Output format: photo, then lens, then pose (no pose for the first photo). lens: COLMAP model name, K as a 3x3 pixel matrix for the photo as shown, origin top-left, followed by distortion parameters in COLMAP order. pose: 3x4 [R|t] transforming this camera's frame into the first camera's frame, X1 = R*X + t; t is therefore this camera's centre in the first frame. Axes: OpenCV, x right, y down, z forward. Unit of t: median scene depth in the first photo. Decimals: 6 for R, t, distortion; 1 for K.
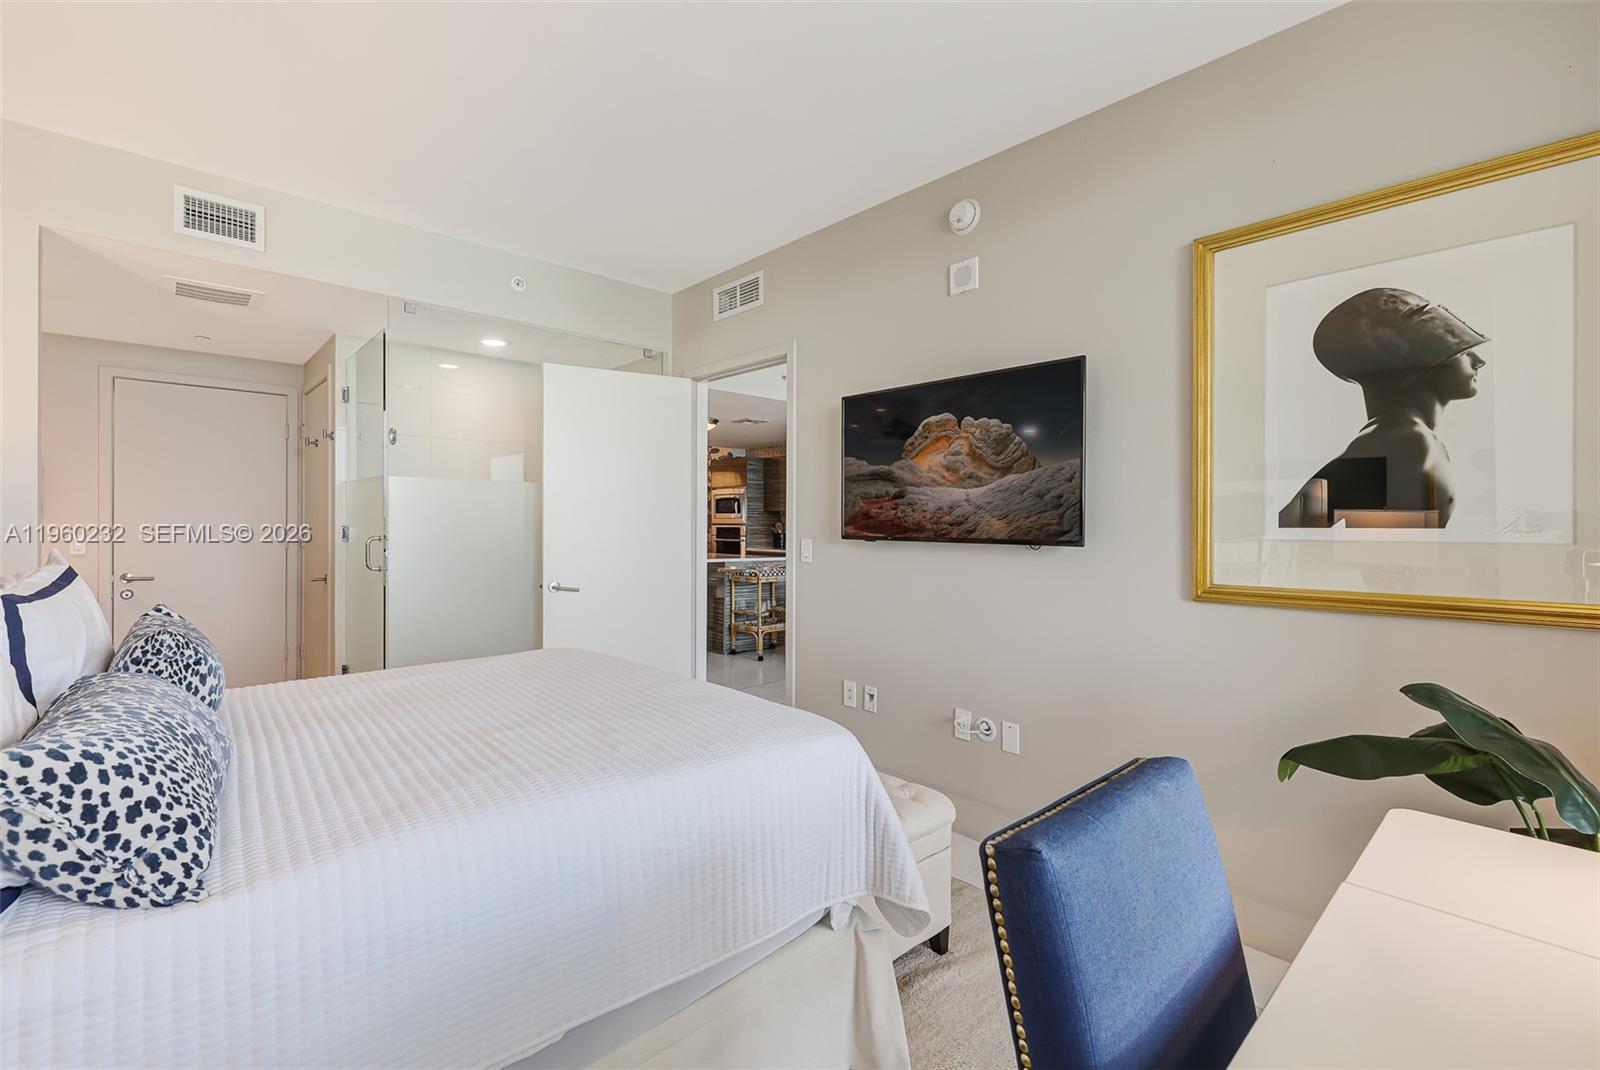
lens RADIAL K [[696.5, 0, 783.4], [0, 696.5, 520.6], [0, 0, 1]] dist [0.000636, -0.000208]
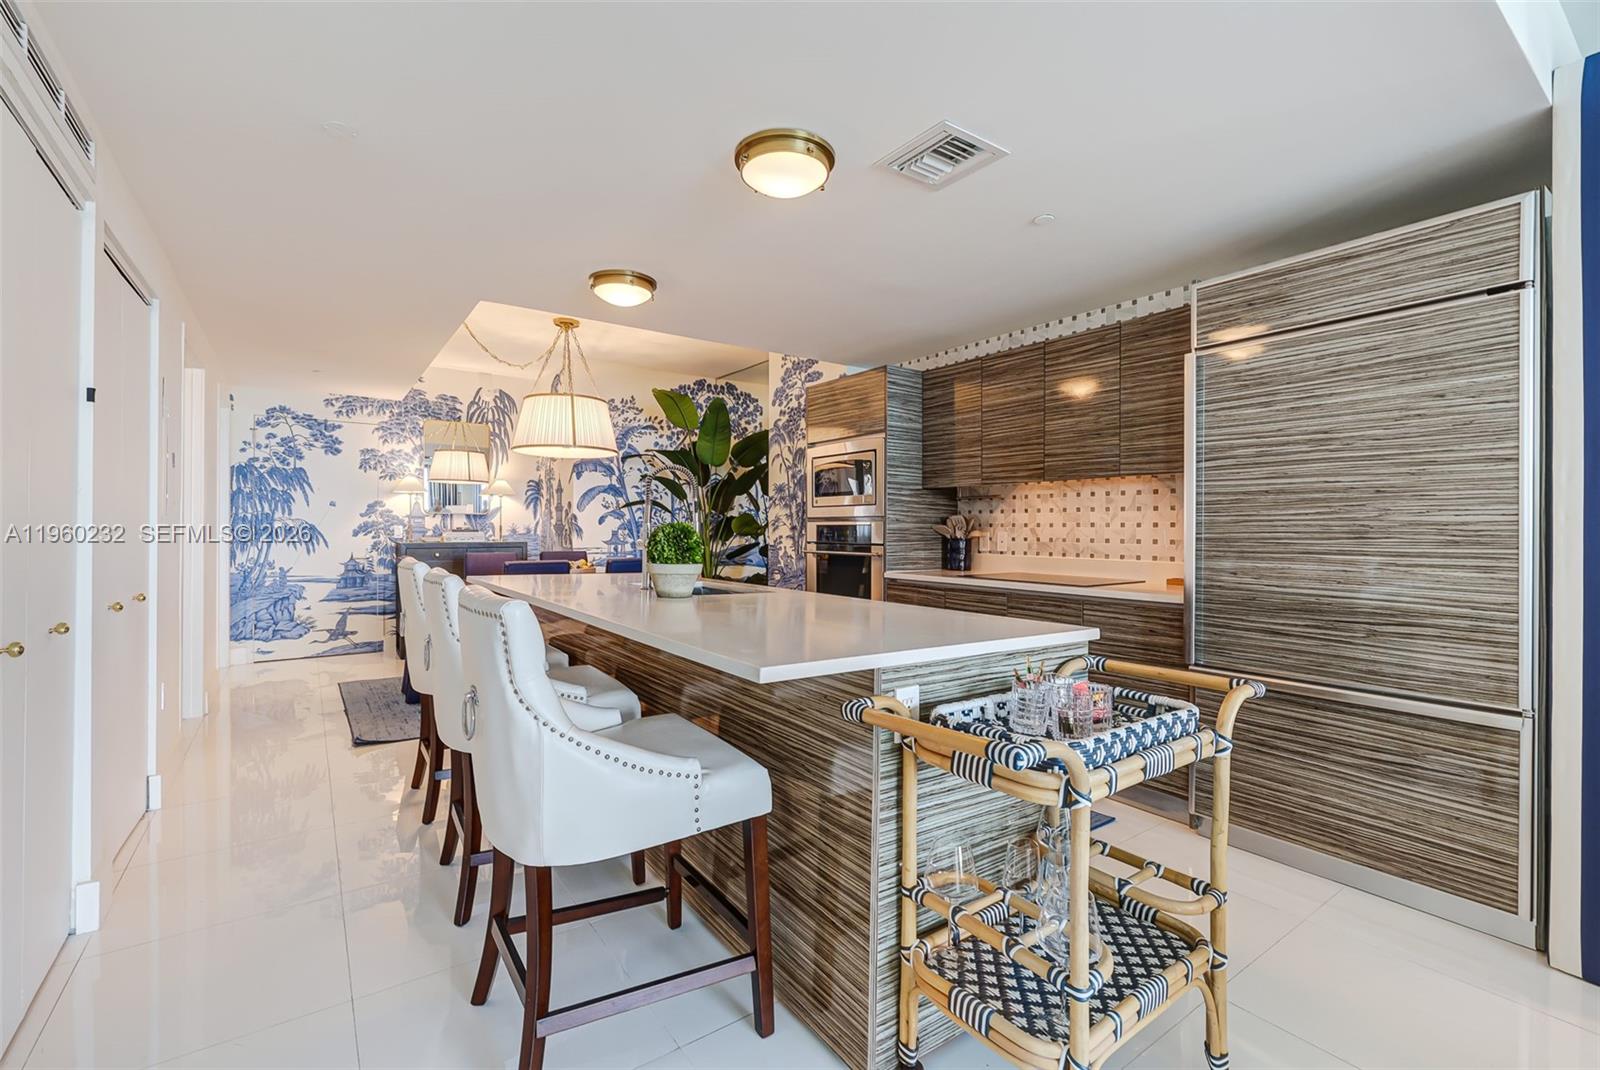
lens RADIAL K [[691.0, 0, 785.6], [0, 691.0, 534.2], [0, 0, 1]] dist [-0.000344, -0.000688]
pose [[0.991973, 0.003155, -0.126411, -0.059586], [-0.001601, 0.999922, 0.012396, 0.010159], [0.126441, -0.012094, 0.991900, 0.547462]]
